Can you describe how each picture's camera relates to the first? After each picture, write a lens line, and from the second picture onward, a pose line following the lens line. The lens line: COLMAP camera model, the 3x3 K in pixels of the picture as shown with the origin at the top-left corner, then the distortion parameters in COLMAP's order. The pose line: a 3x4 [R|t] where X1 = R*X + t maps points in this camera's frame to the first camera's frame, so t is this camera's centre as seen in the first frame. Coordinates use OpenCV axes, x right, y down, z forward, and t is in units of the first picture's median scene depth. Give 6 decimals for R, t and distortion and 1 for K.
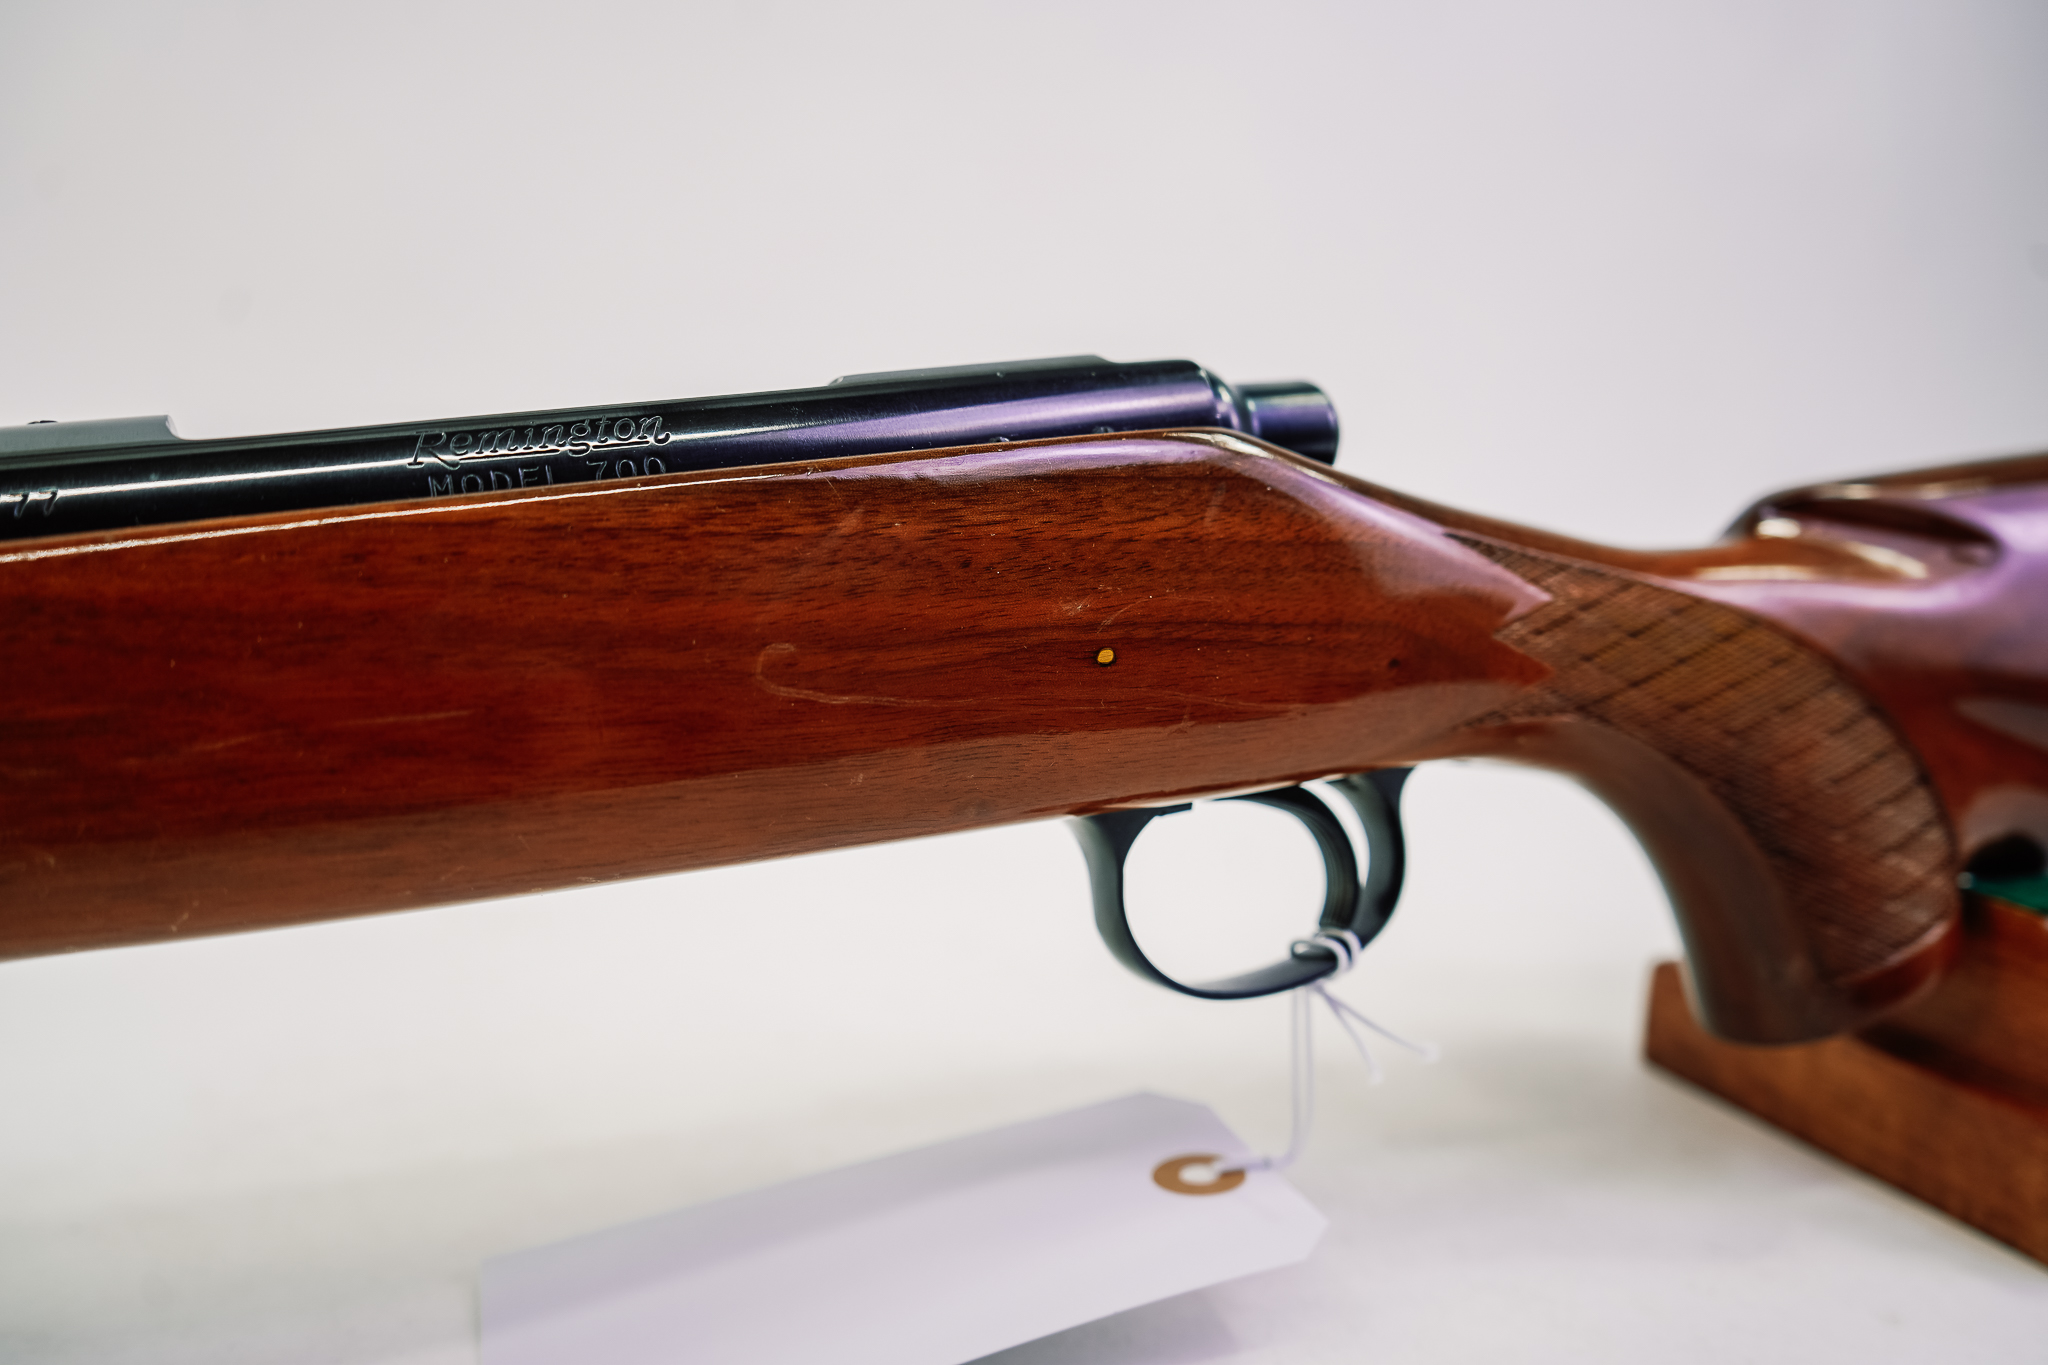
lens RADIAL K [[1709.6, 0, 1024.0], [0, 1709.6, 682.5], [0, 0, 1]] dist [-0.012292, 0.098762]
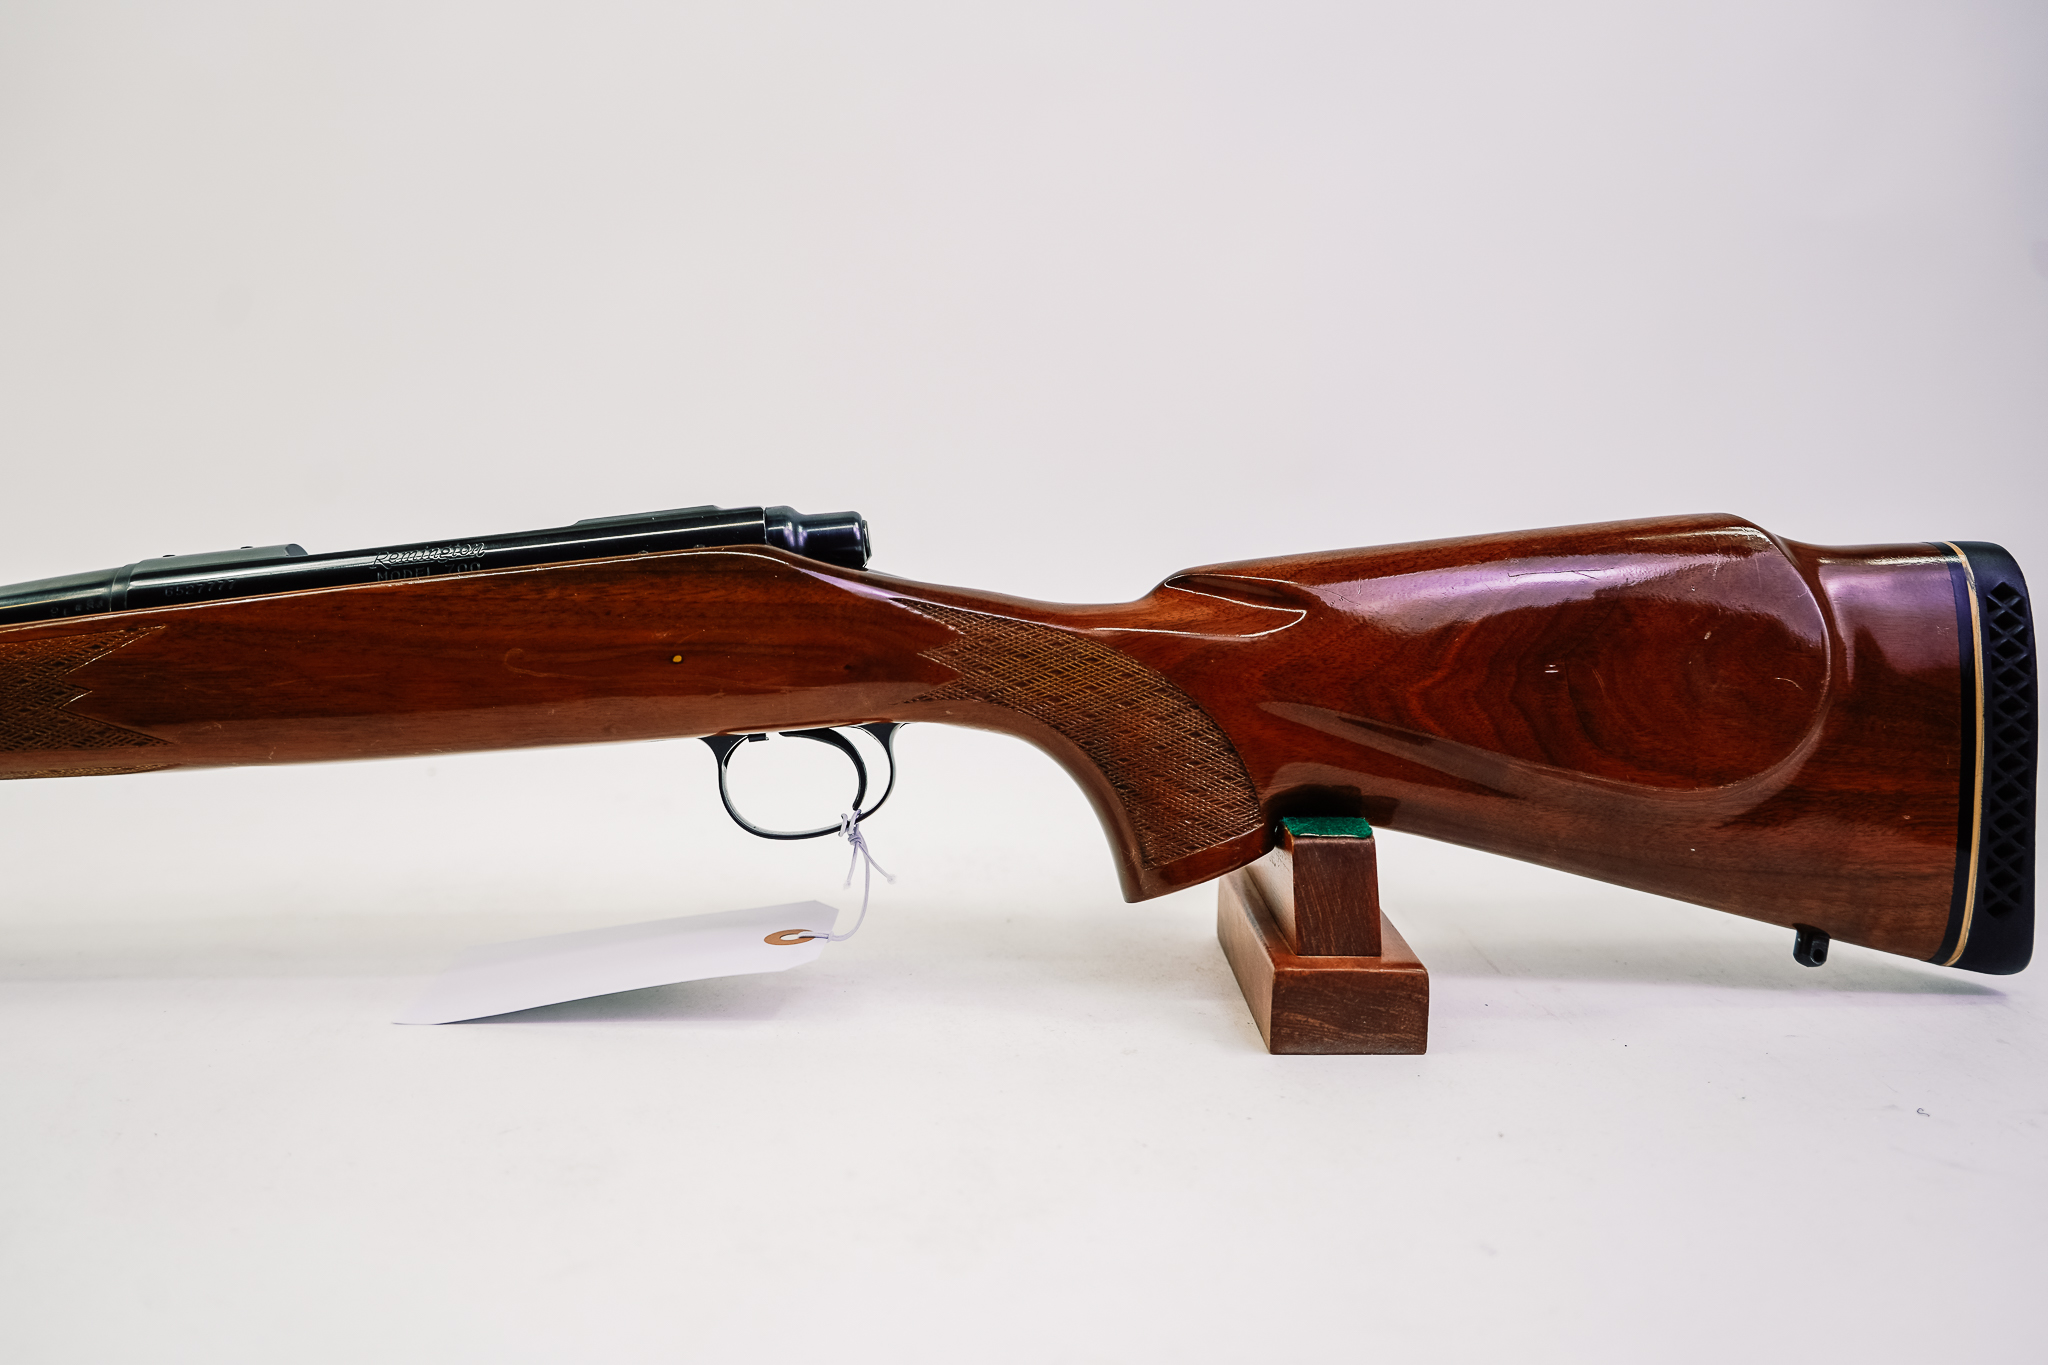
lens RADIAL K [[1709.6, 0, 1024.0], [0, 1709.6, 682.5], [0, 0, 1]] dist [-0.012292, 0.098762]
pose [[0.939414, 0.036999, -0.340782, 1.179138], [-0.033932, 0.999312, 0.014958, -0.033019], [0.341101, -0.002488, 0.940024, -0.816391]]
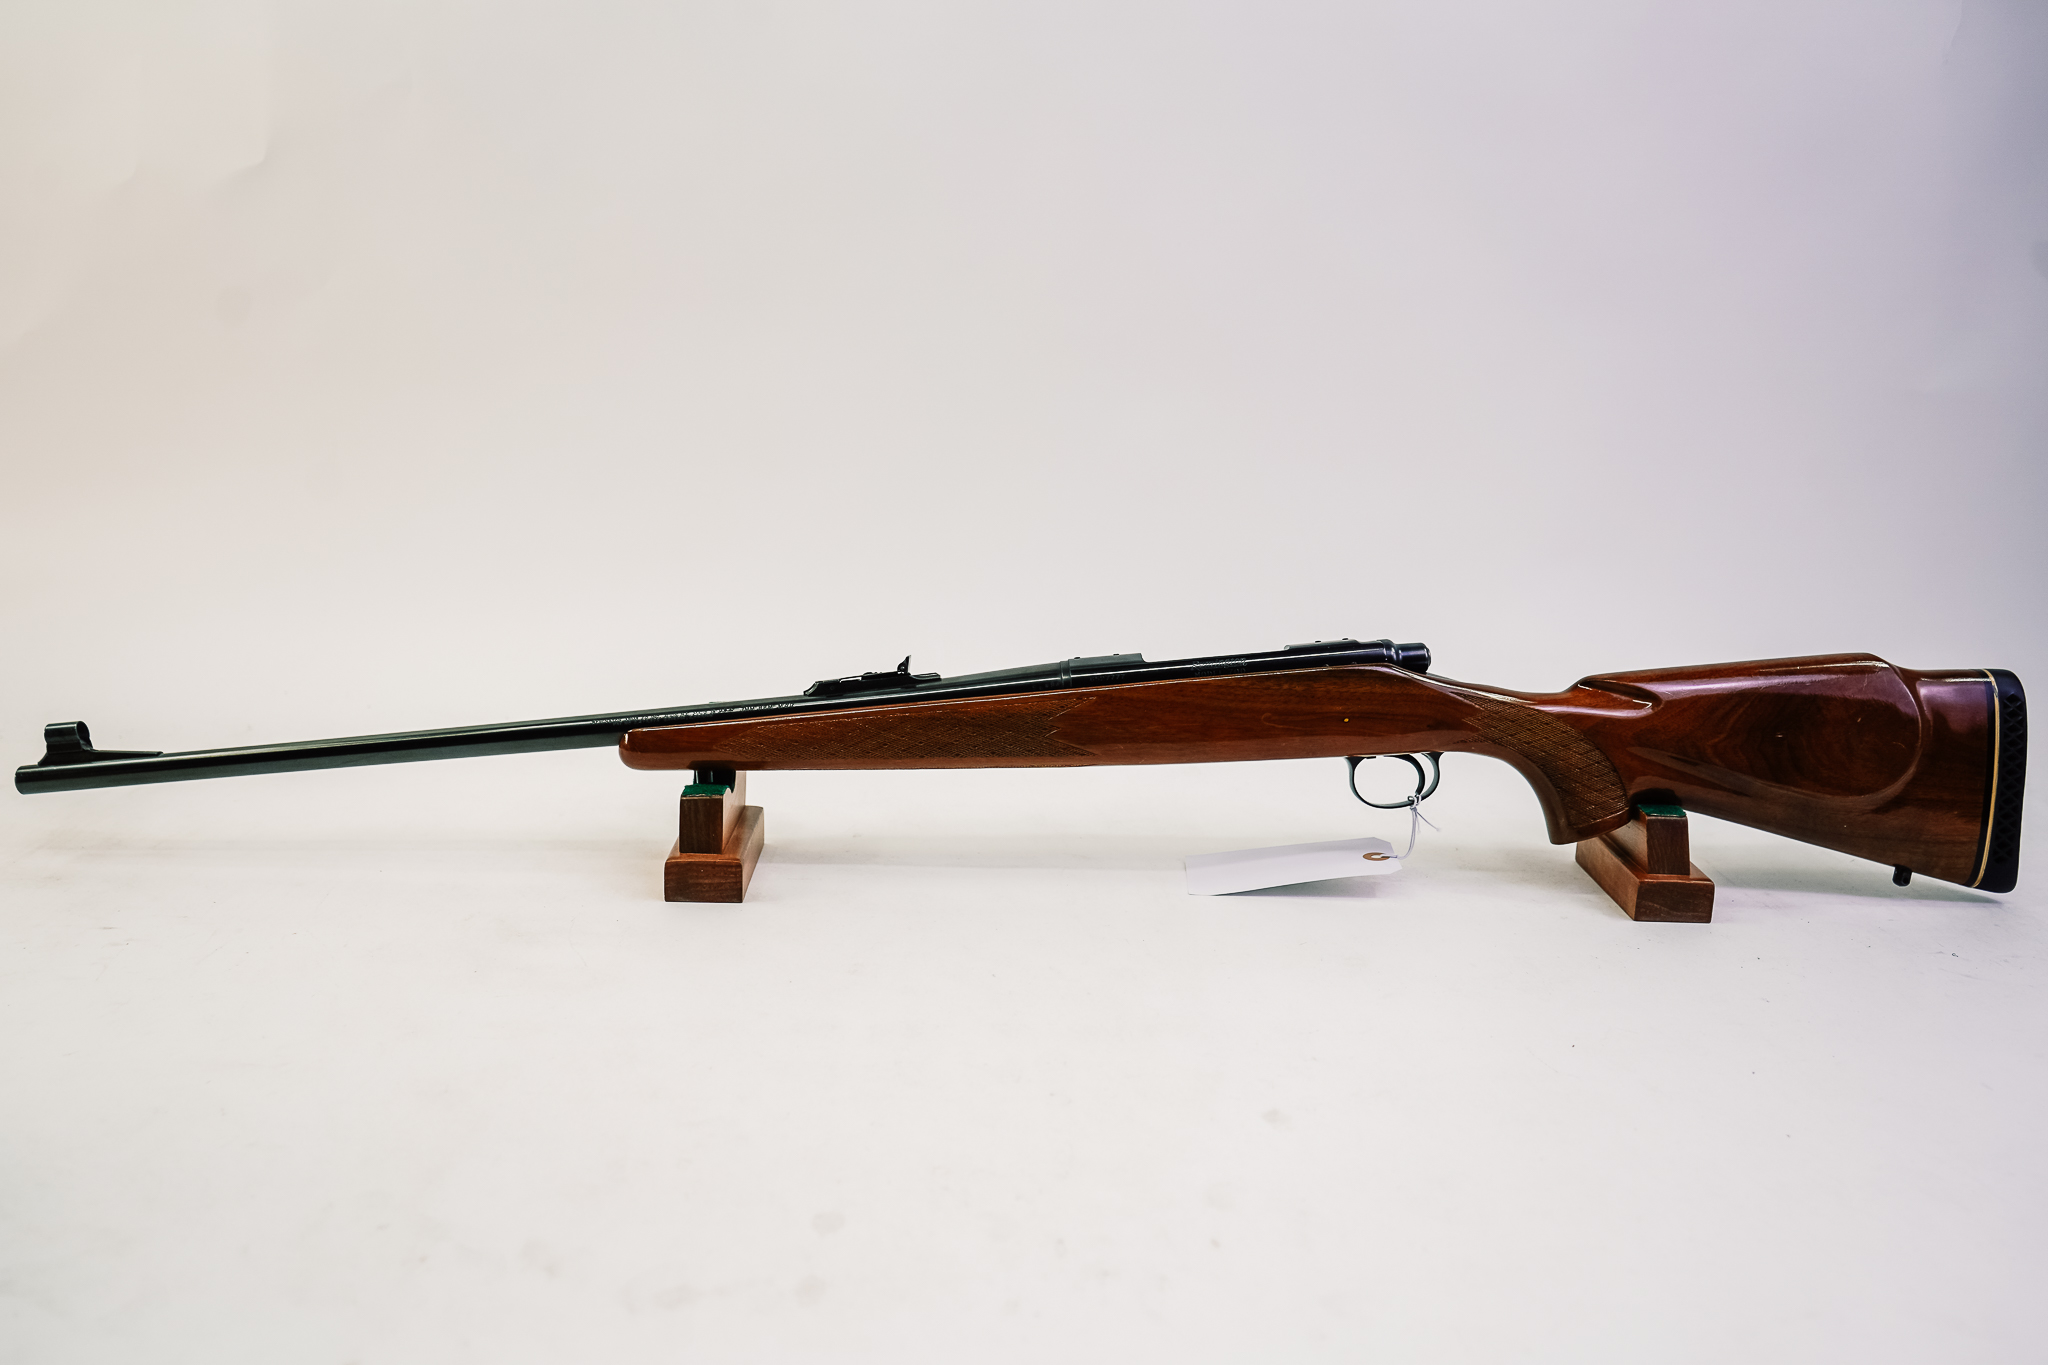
lens RADIAL K [[1709.6, 0, 1024.0], [0, 1709.6, 682.5], [0, 0, 1]] dist [-0.012292, 0.098762]
pose [[0.932572, 0.081583, -0.351644, 0.798456], [-0.058391, 0.995390, 0.076081, -0.390627], [0.356230, -0.050418, 0.933037, -3.269250]]
